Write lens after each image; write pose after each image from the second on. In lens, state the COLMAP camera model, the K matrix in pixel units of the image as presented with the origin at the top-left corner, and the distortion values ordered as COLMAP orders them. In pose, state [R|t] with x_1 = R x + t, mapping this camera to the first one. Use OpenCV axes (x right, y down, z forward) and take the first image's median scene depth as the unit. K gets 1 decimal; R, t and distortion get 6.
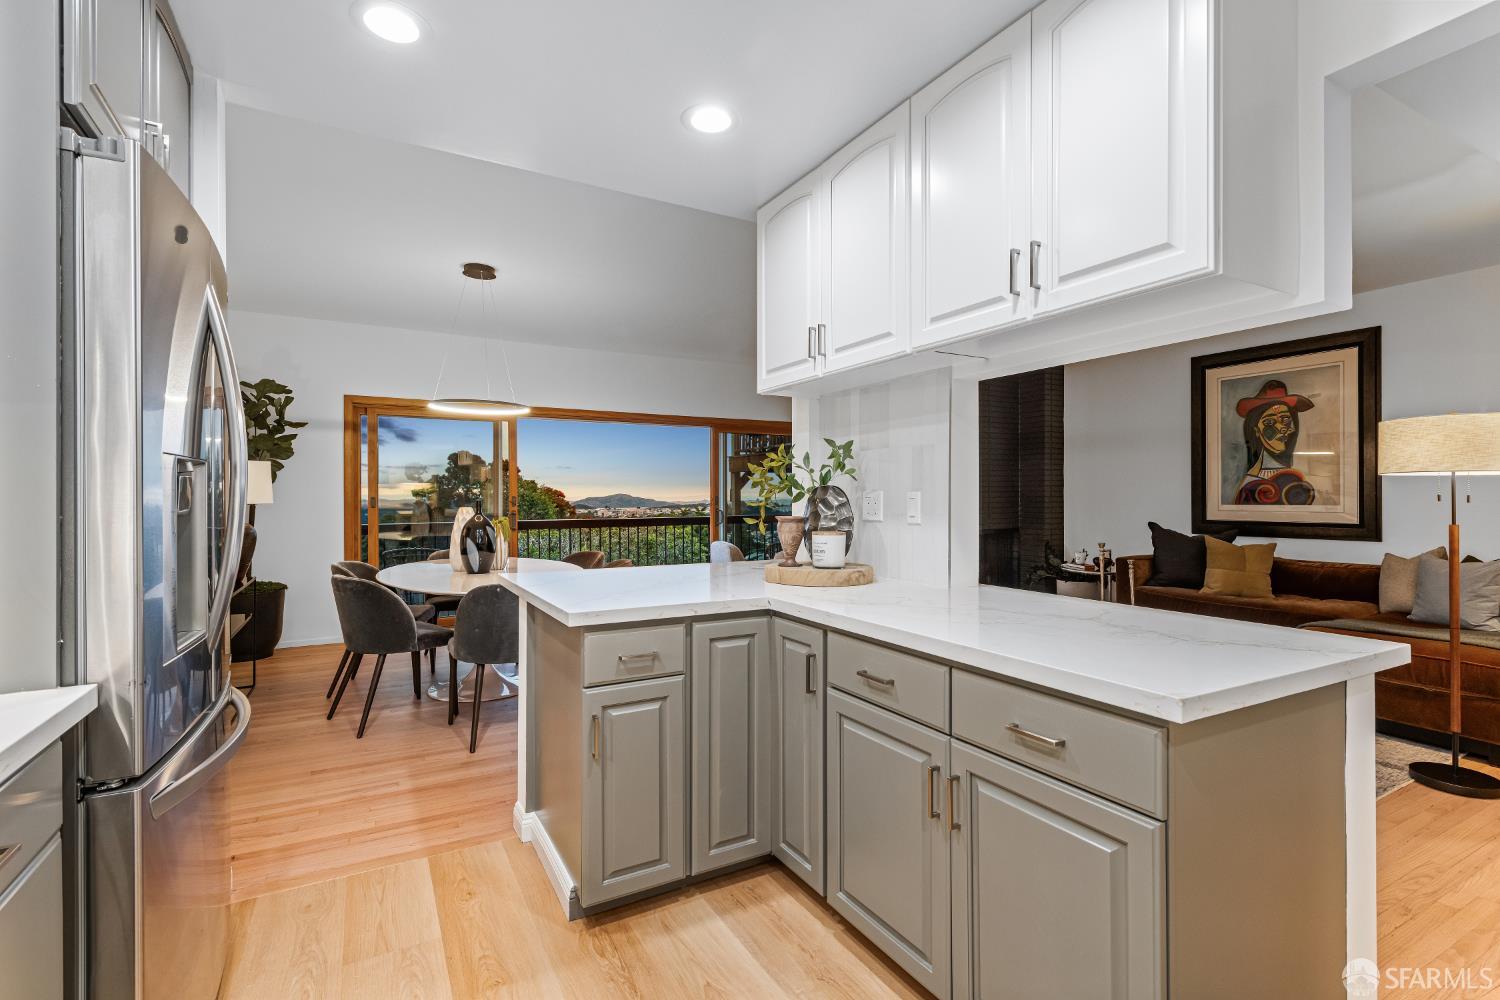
lens RADIAL K [[693.4, 0, 741.6], [0, 693.4, 496.3], [0, 0, 1]] dist [0.005016, -0.001065]
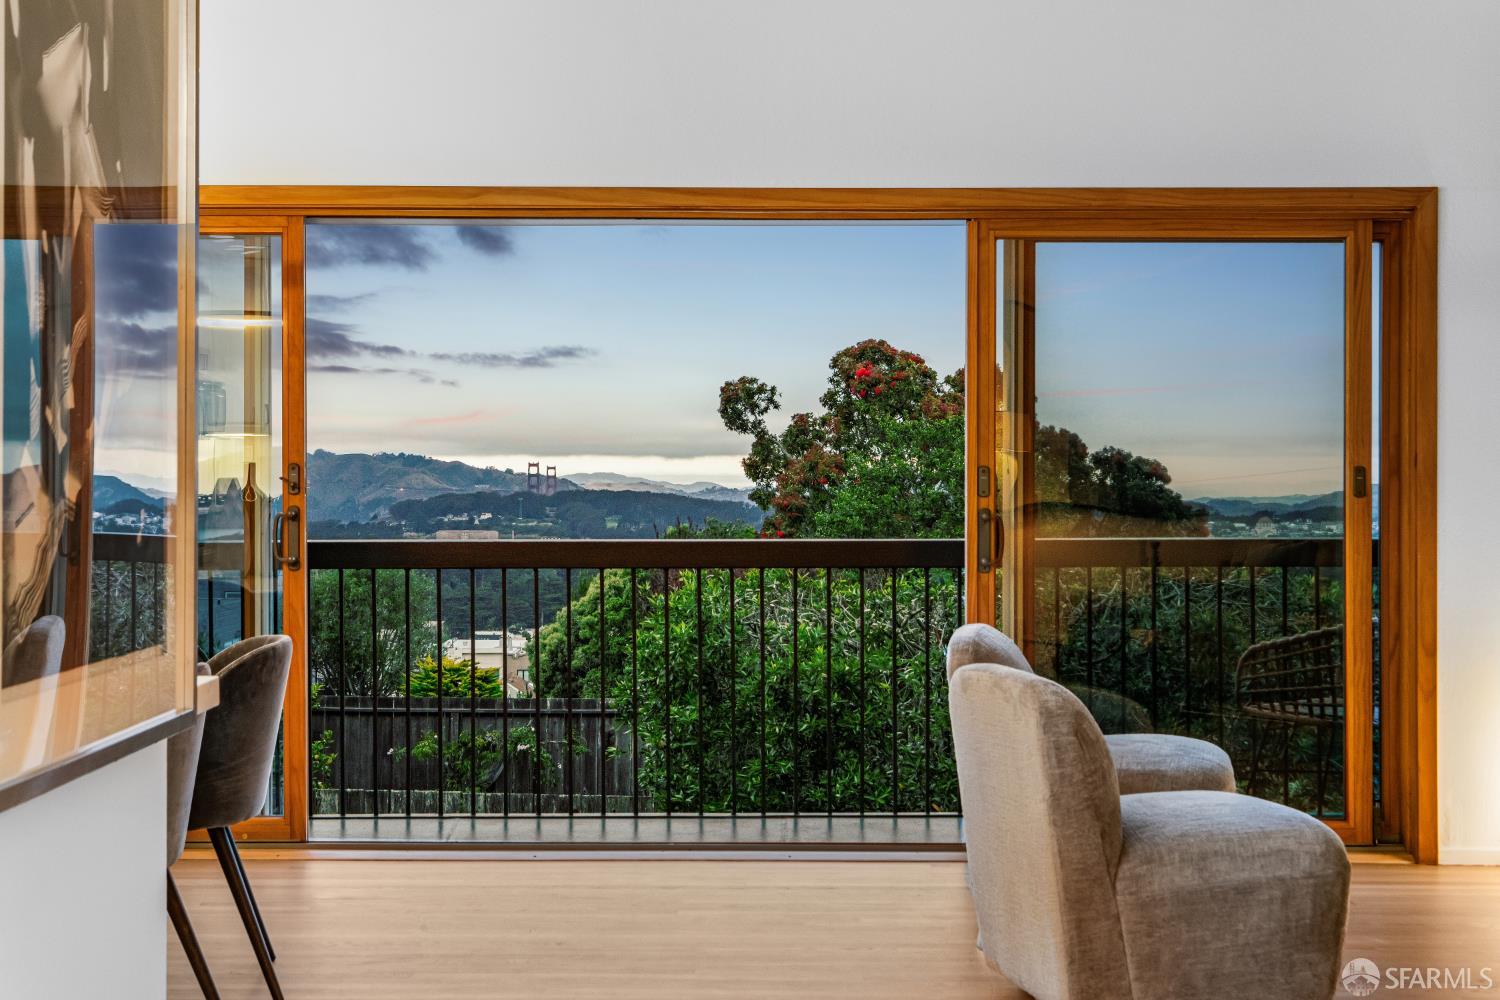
lens RADIAL K [[2225.2, 0, 744.9], [0, 2225.2, 506.6], [0, 0, 1]] dist [0.115776, 0.000000]
pose [[0.883865, 0.008256, -0.467669, 0.427946], [-0.002682, 0.999917, 0.012584, 0.007605], [0.467734, -0.009868, 0.883814, 0.196459]]
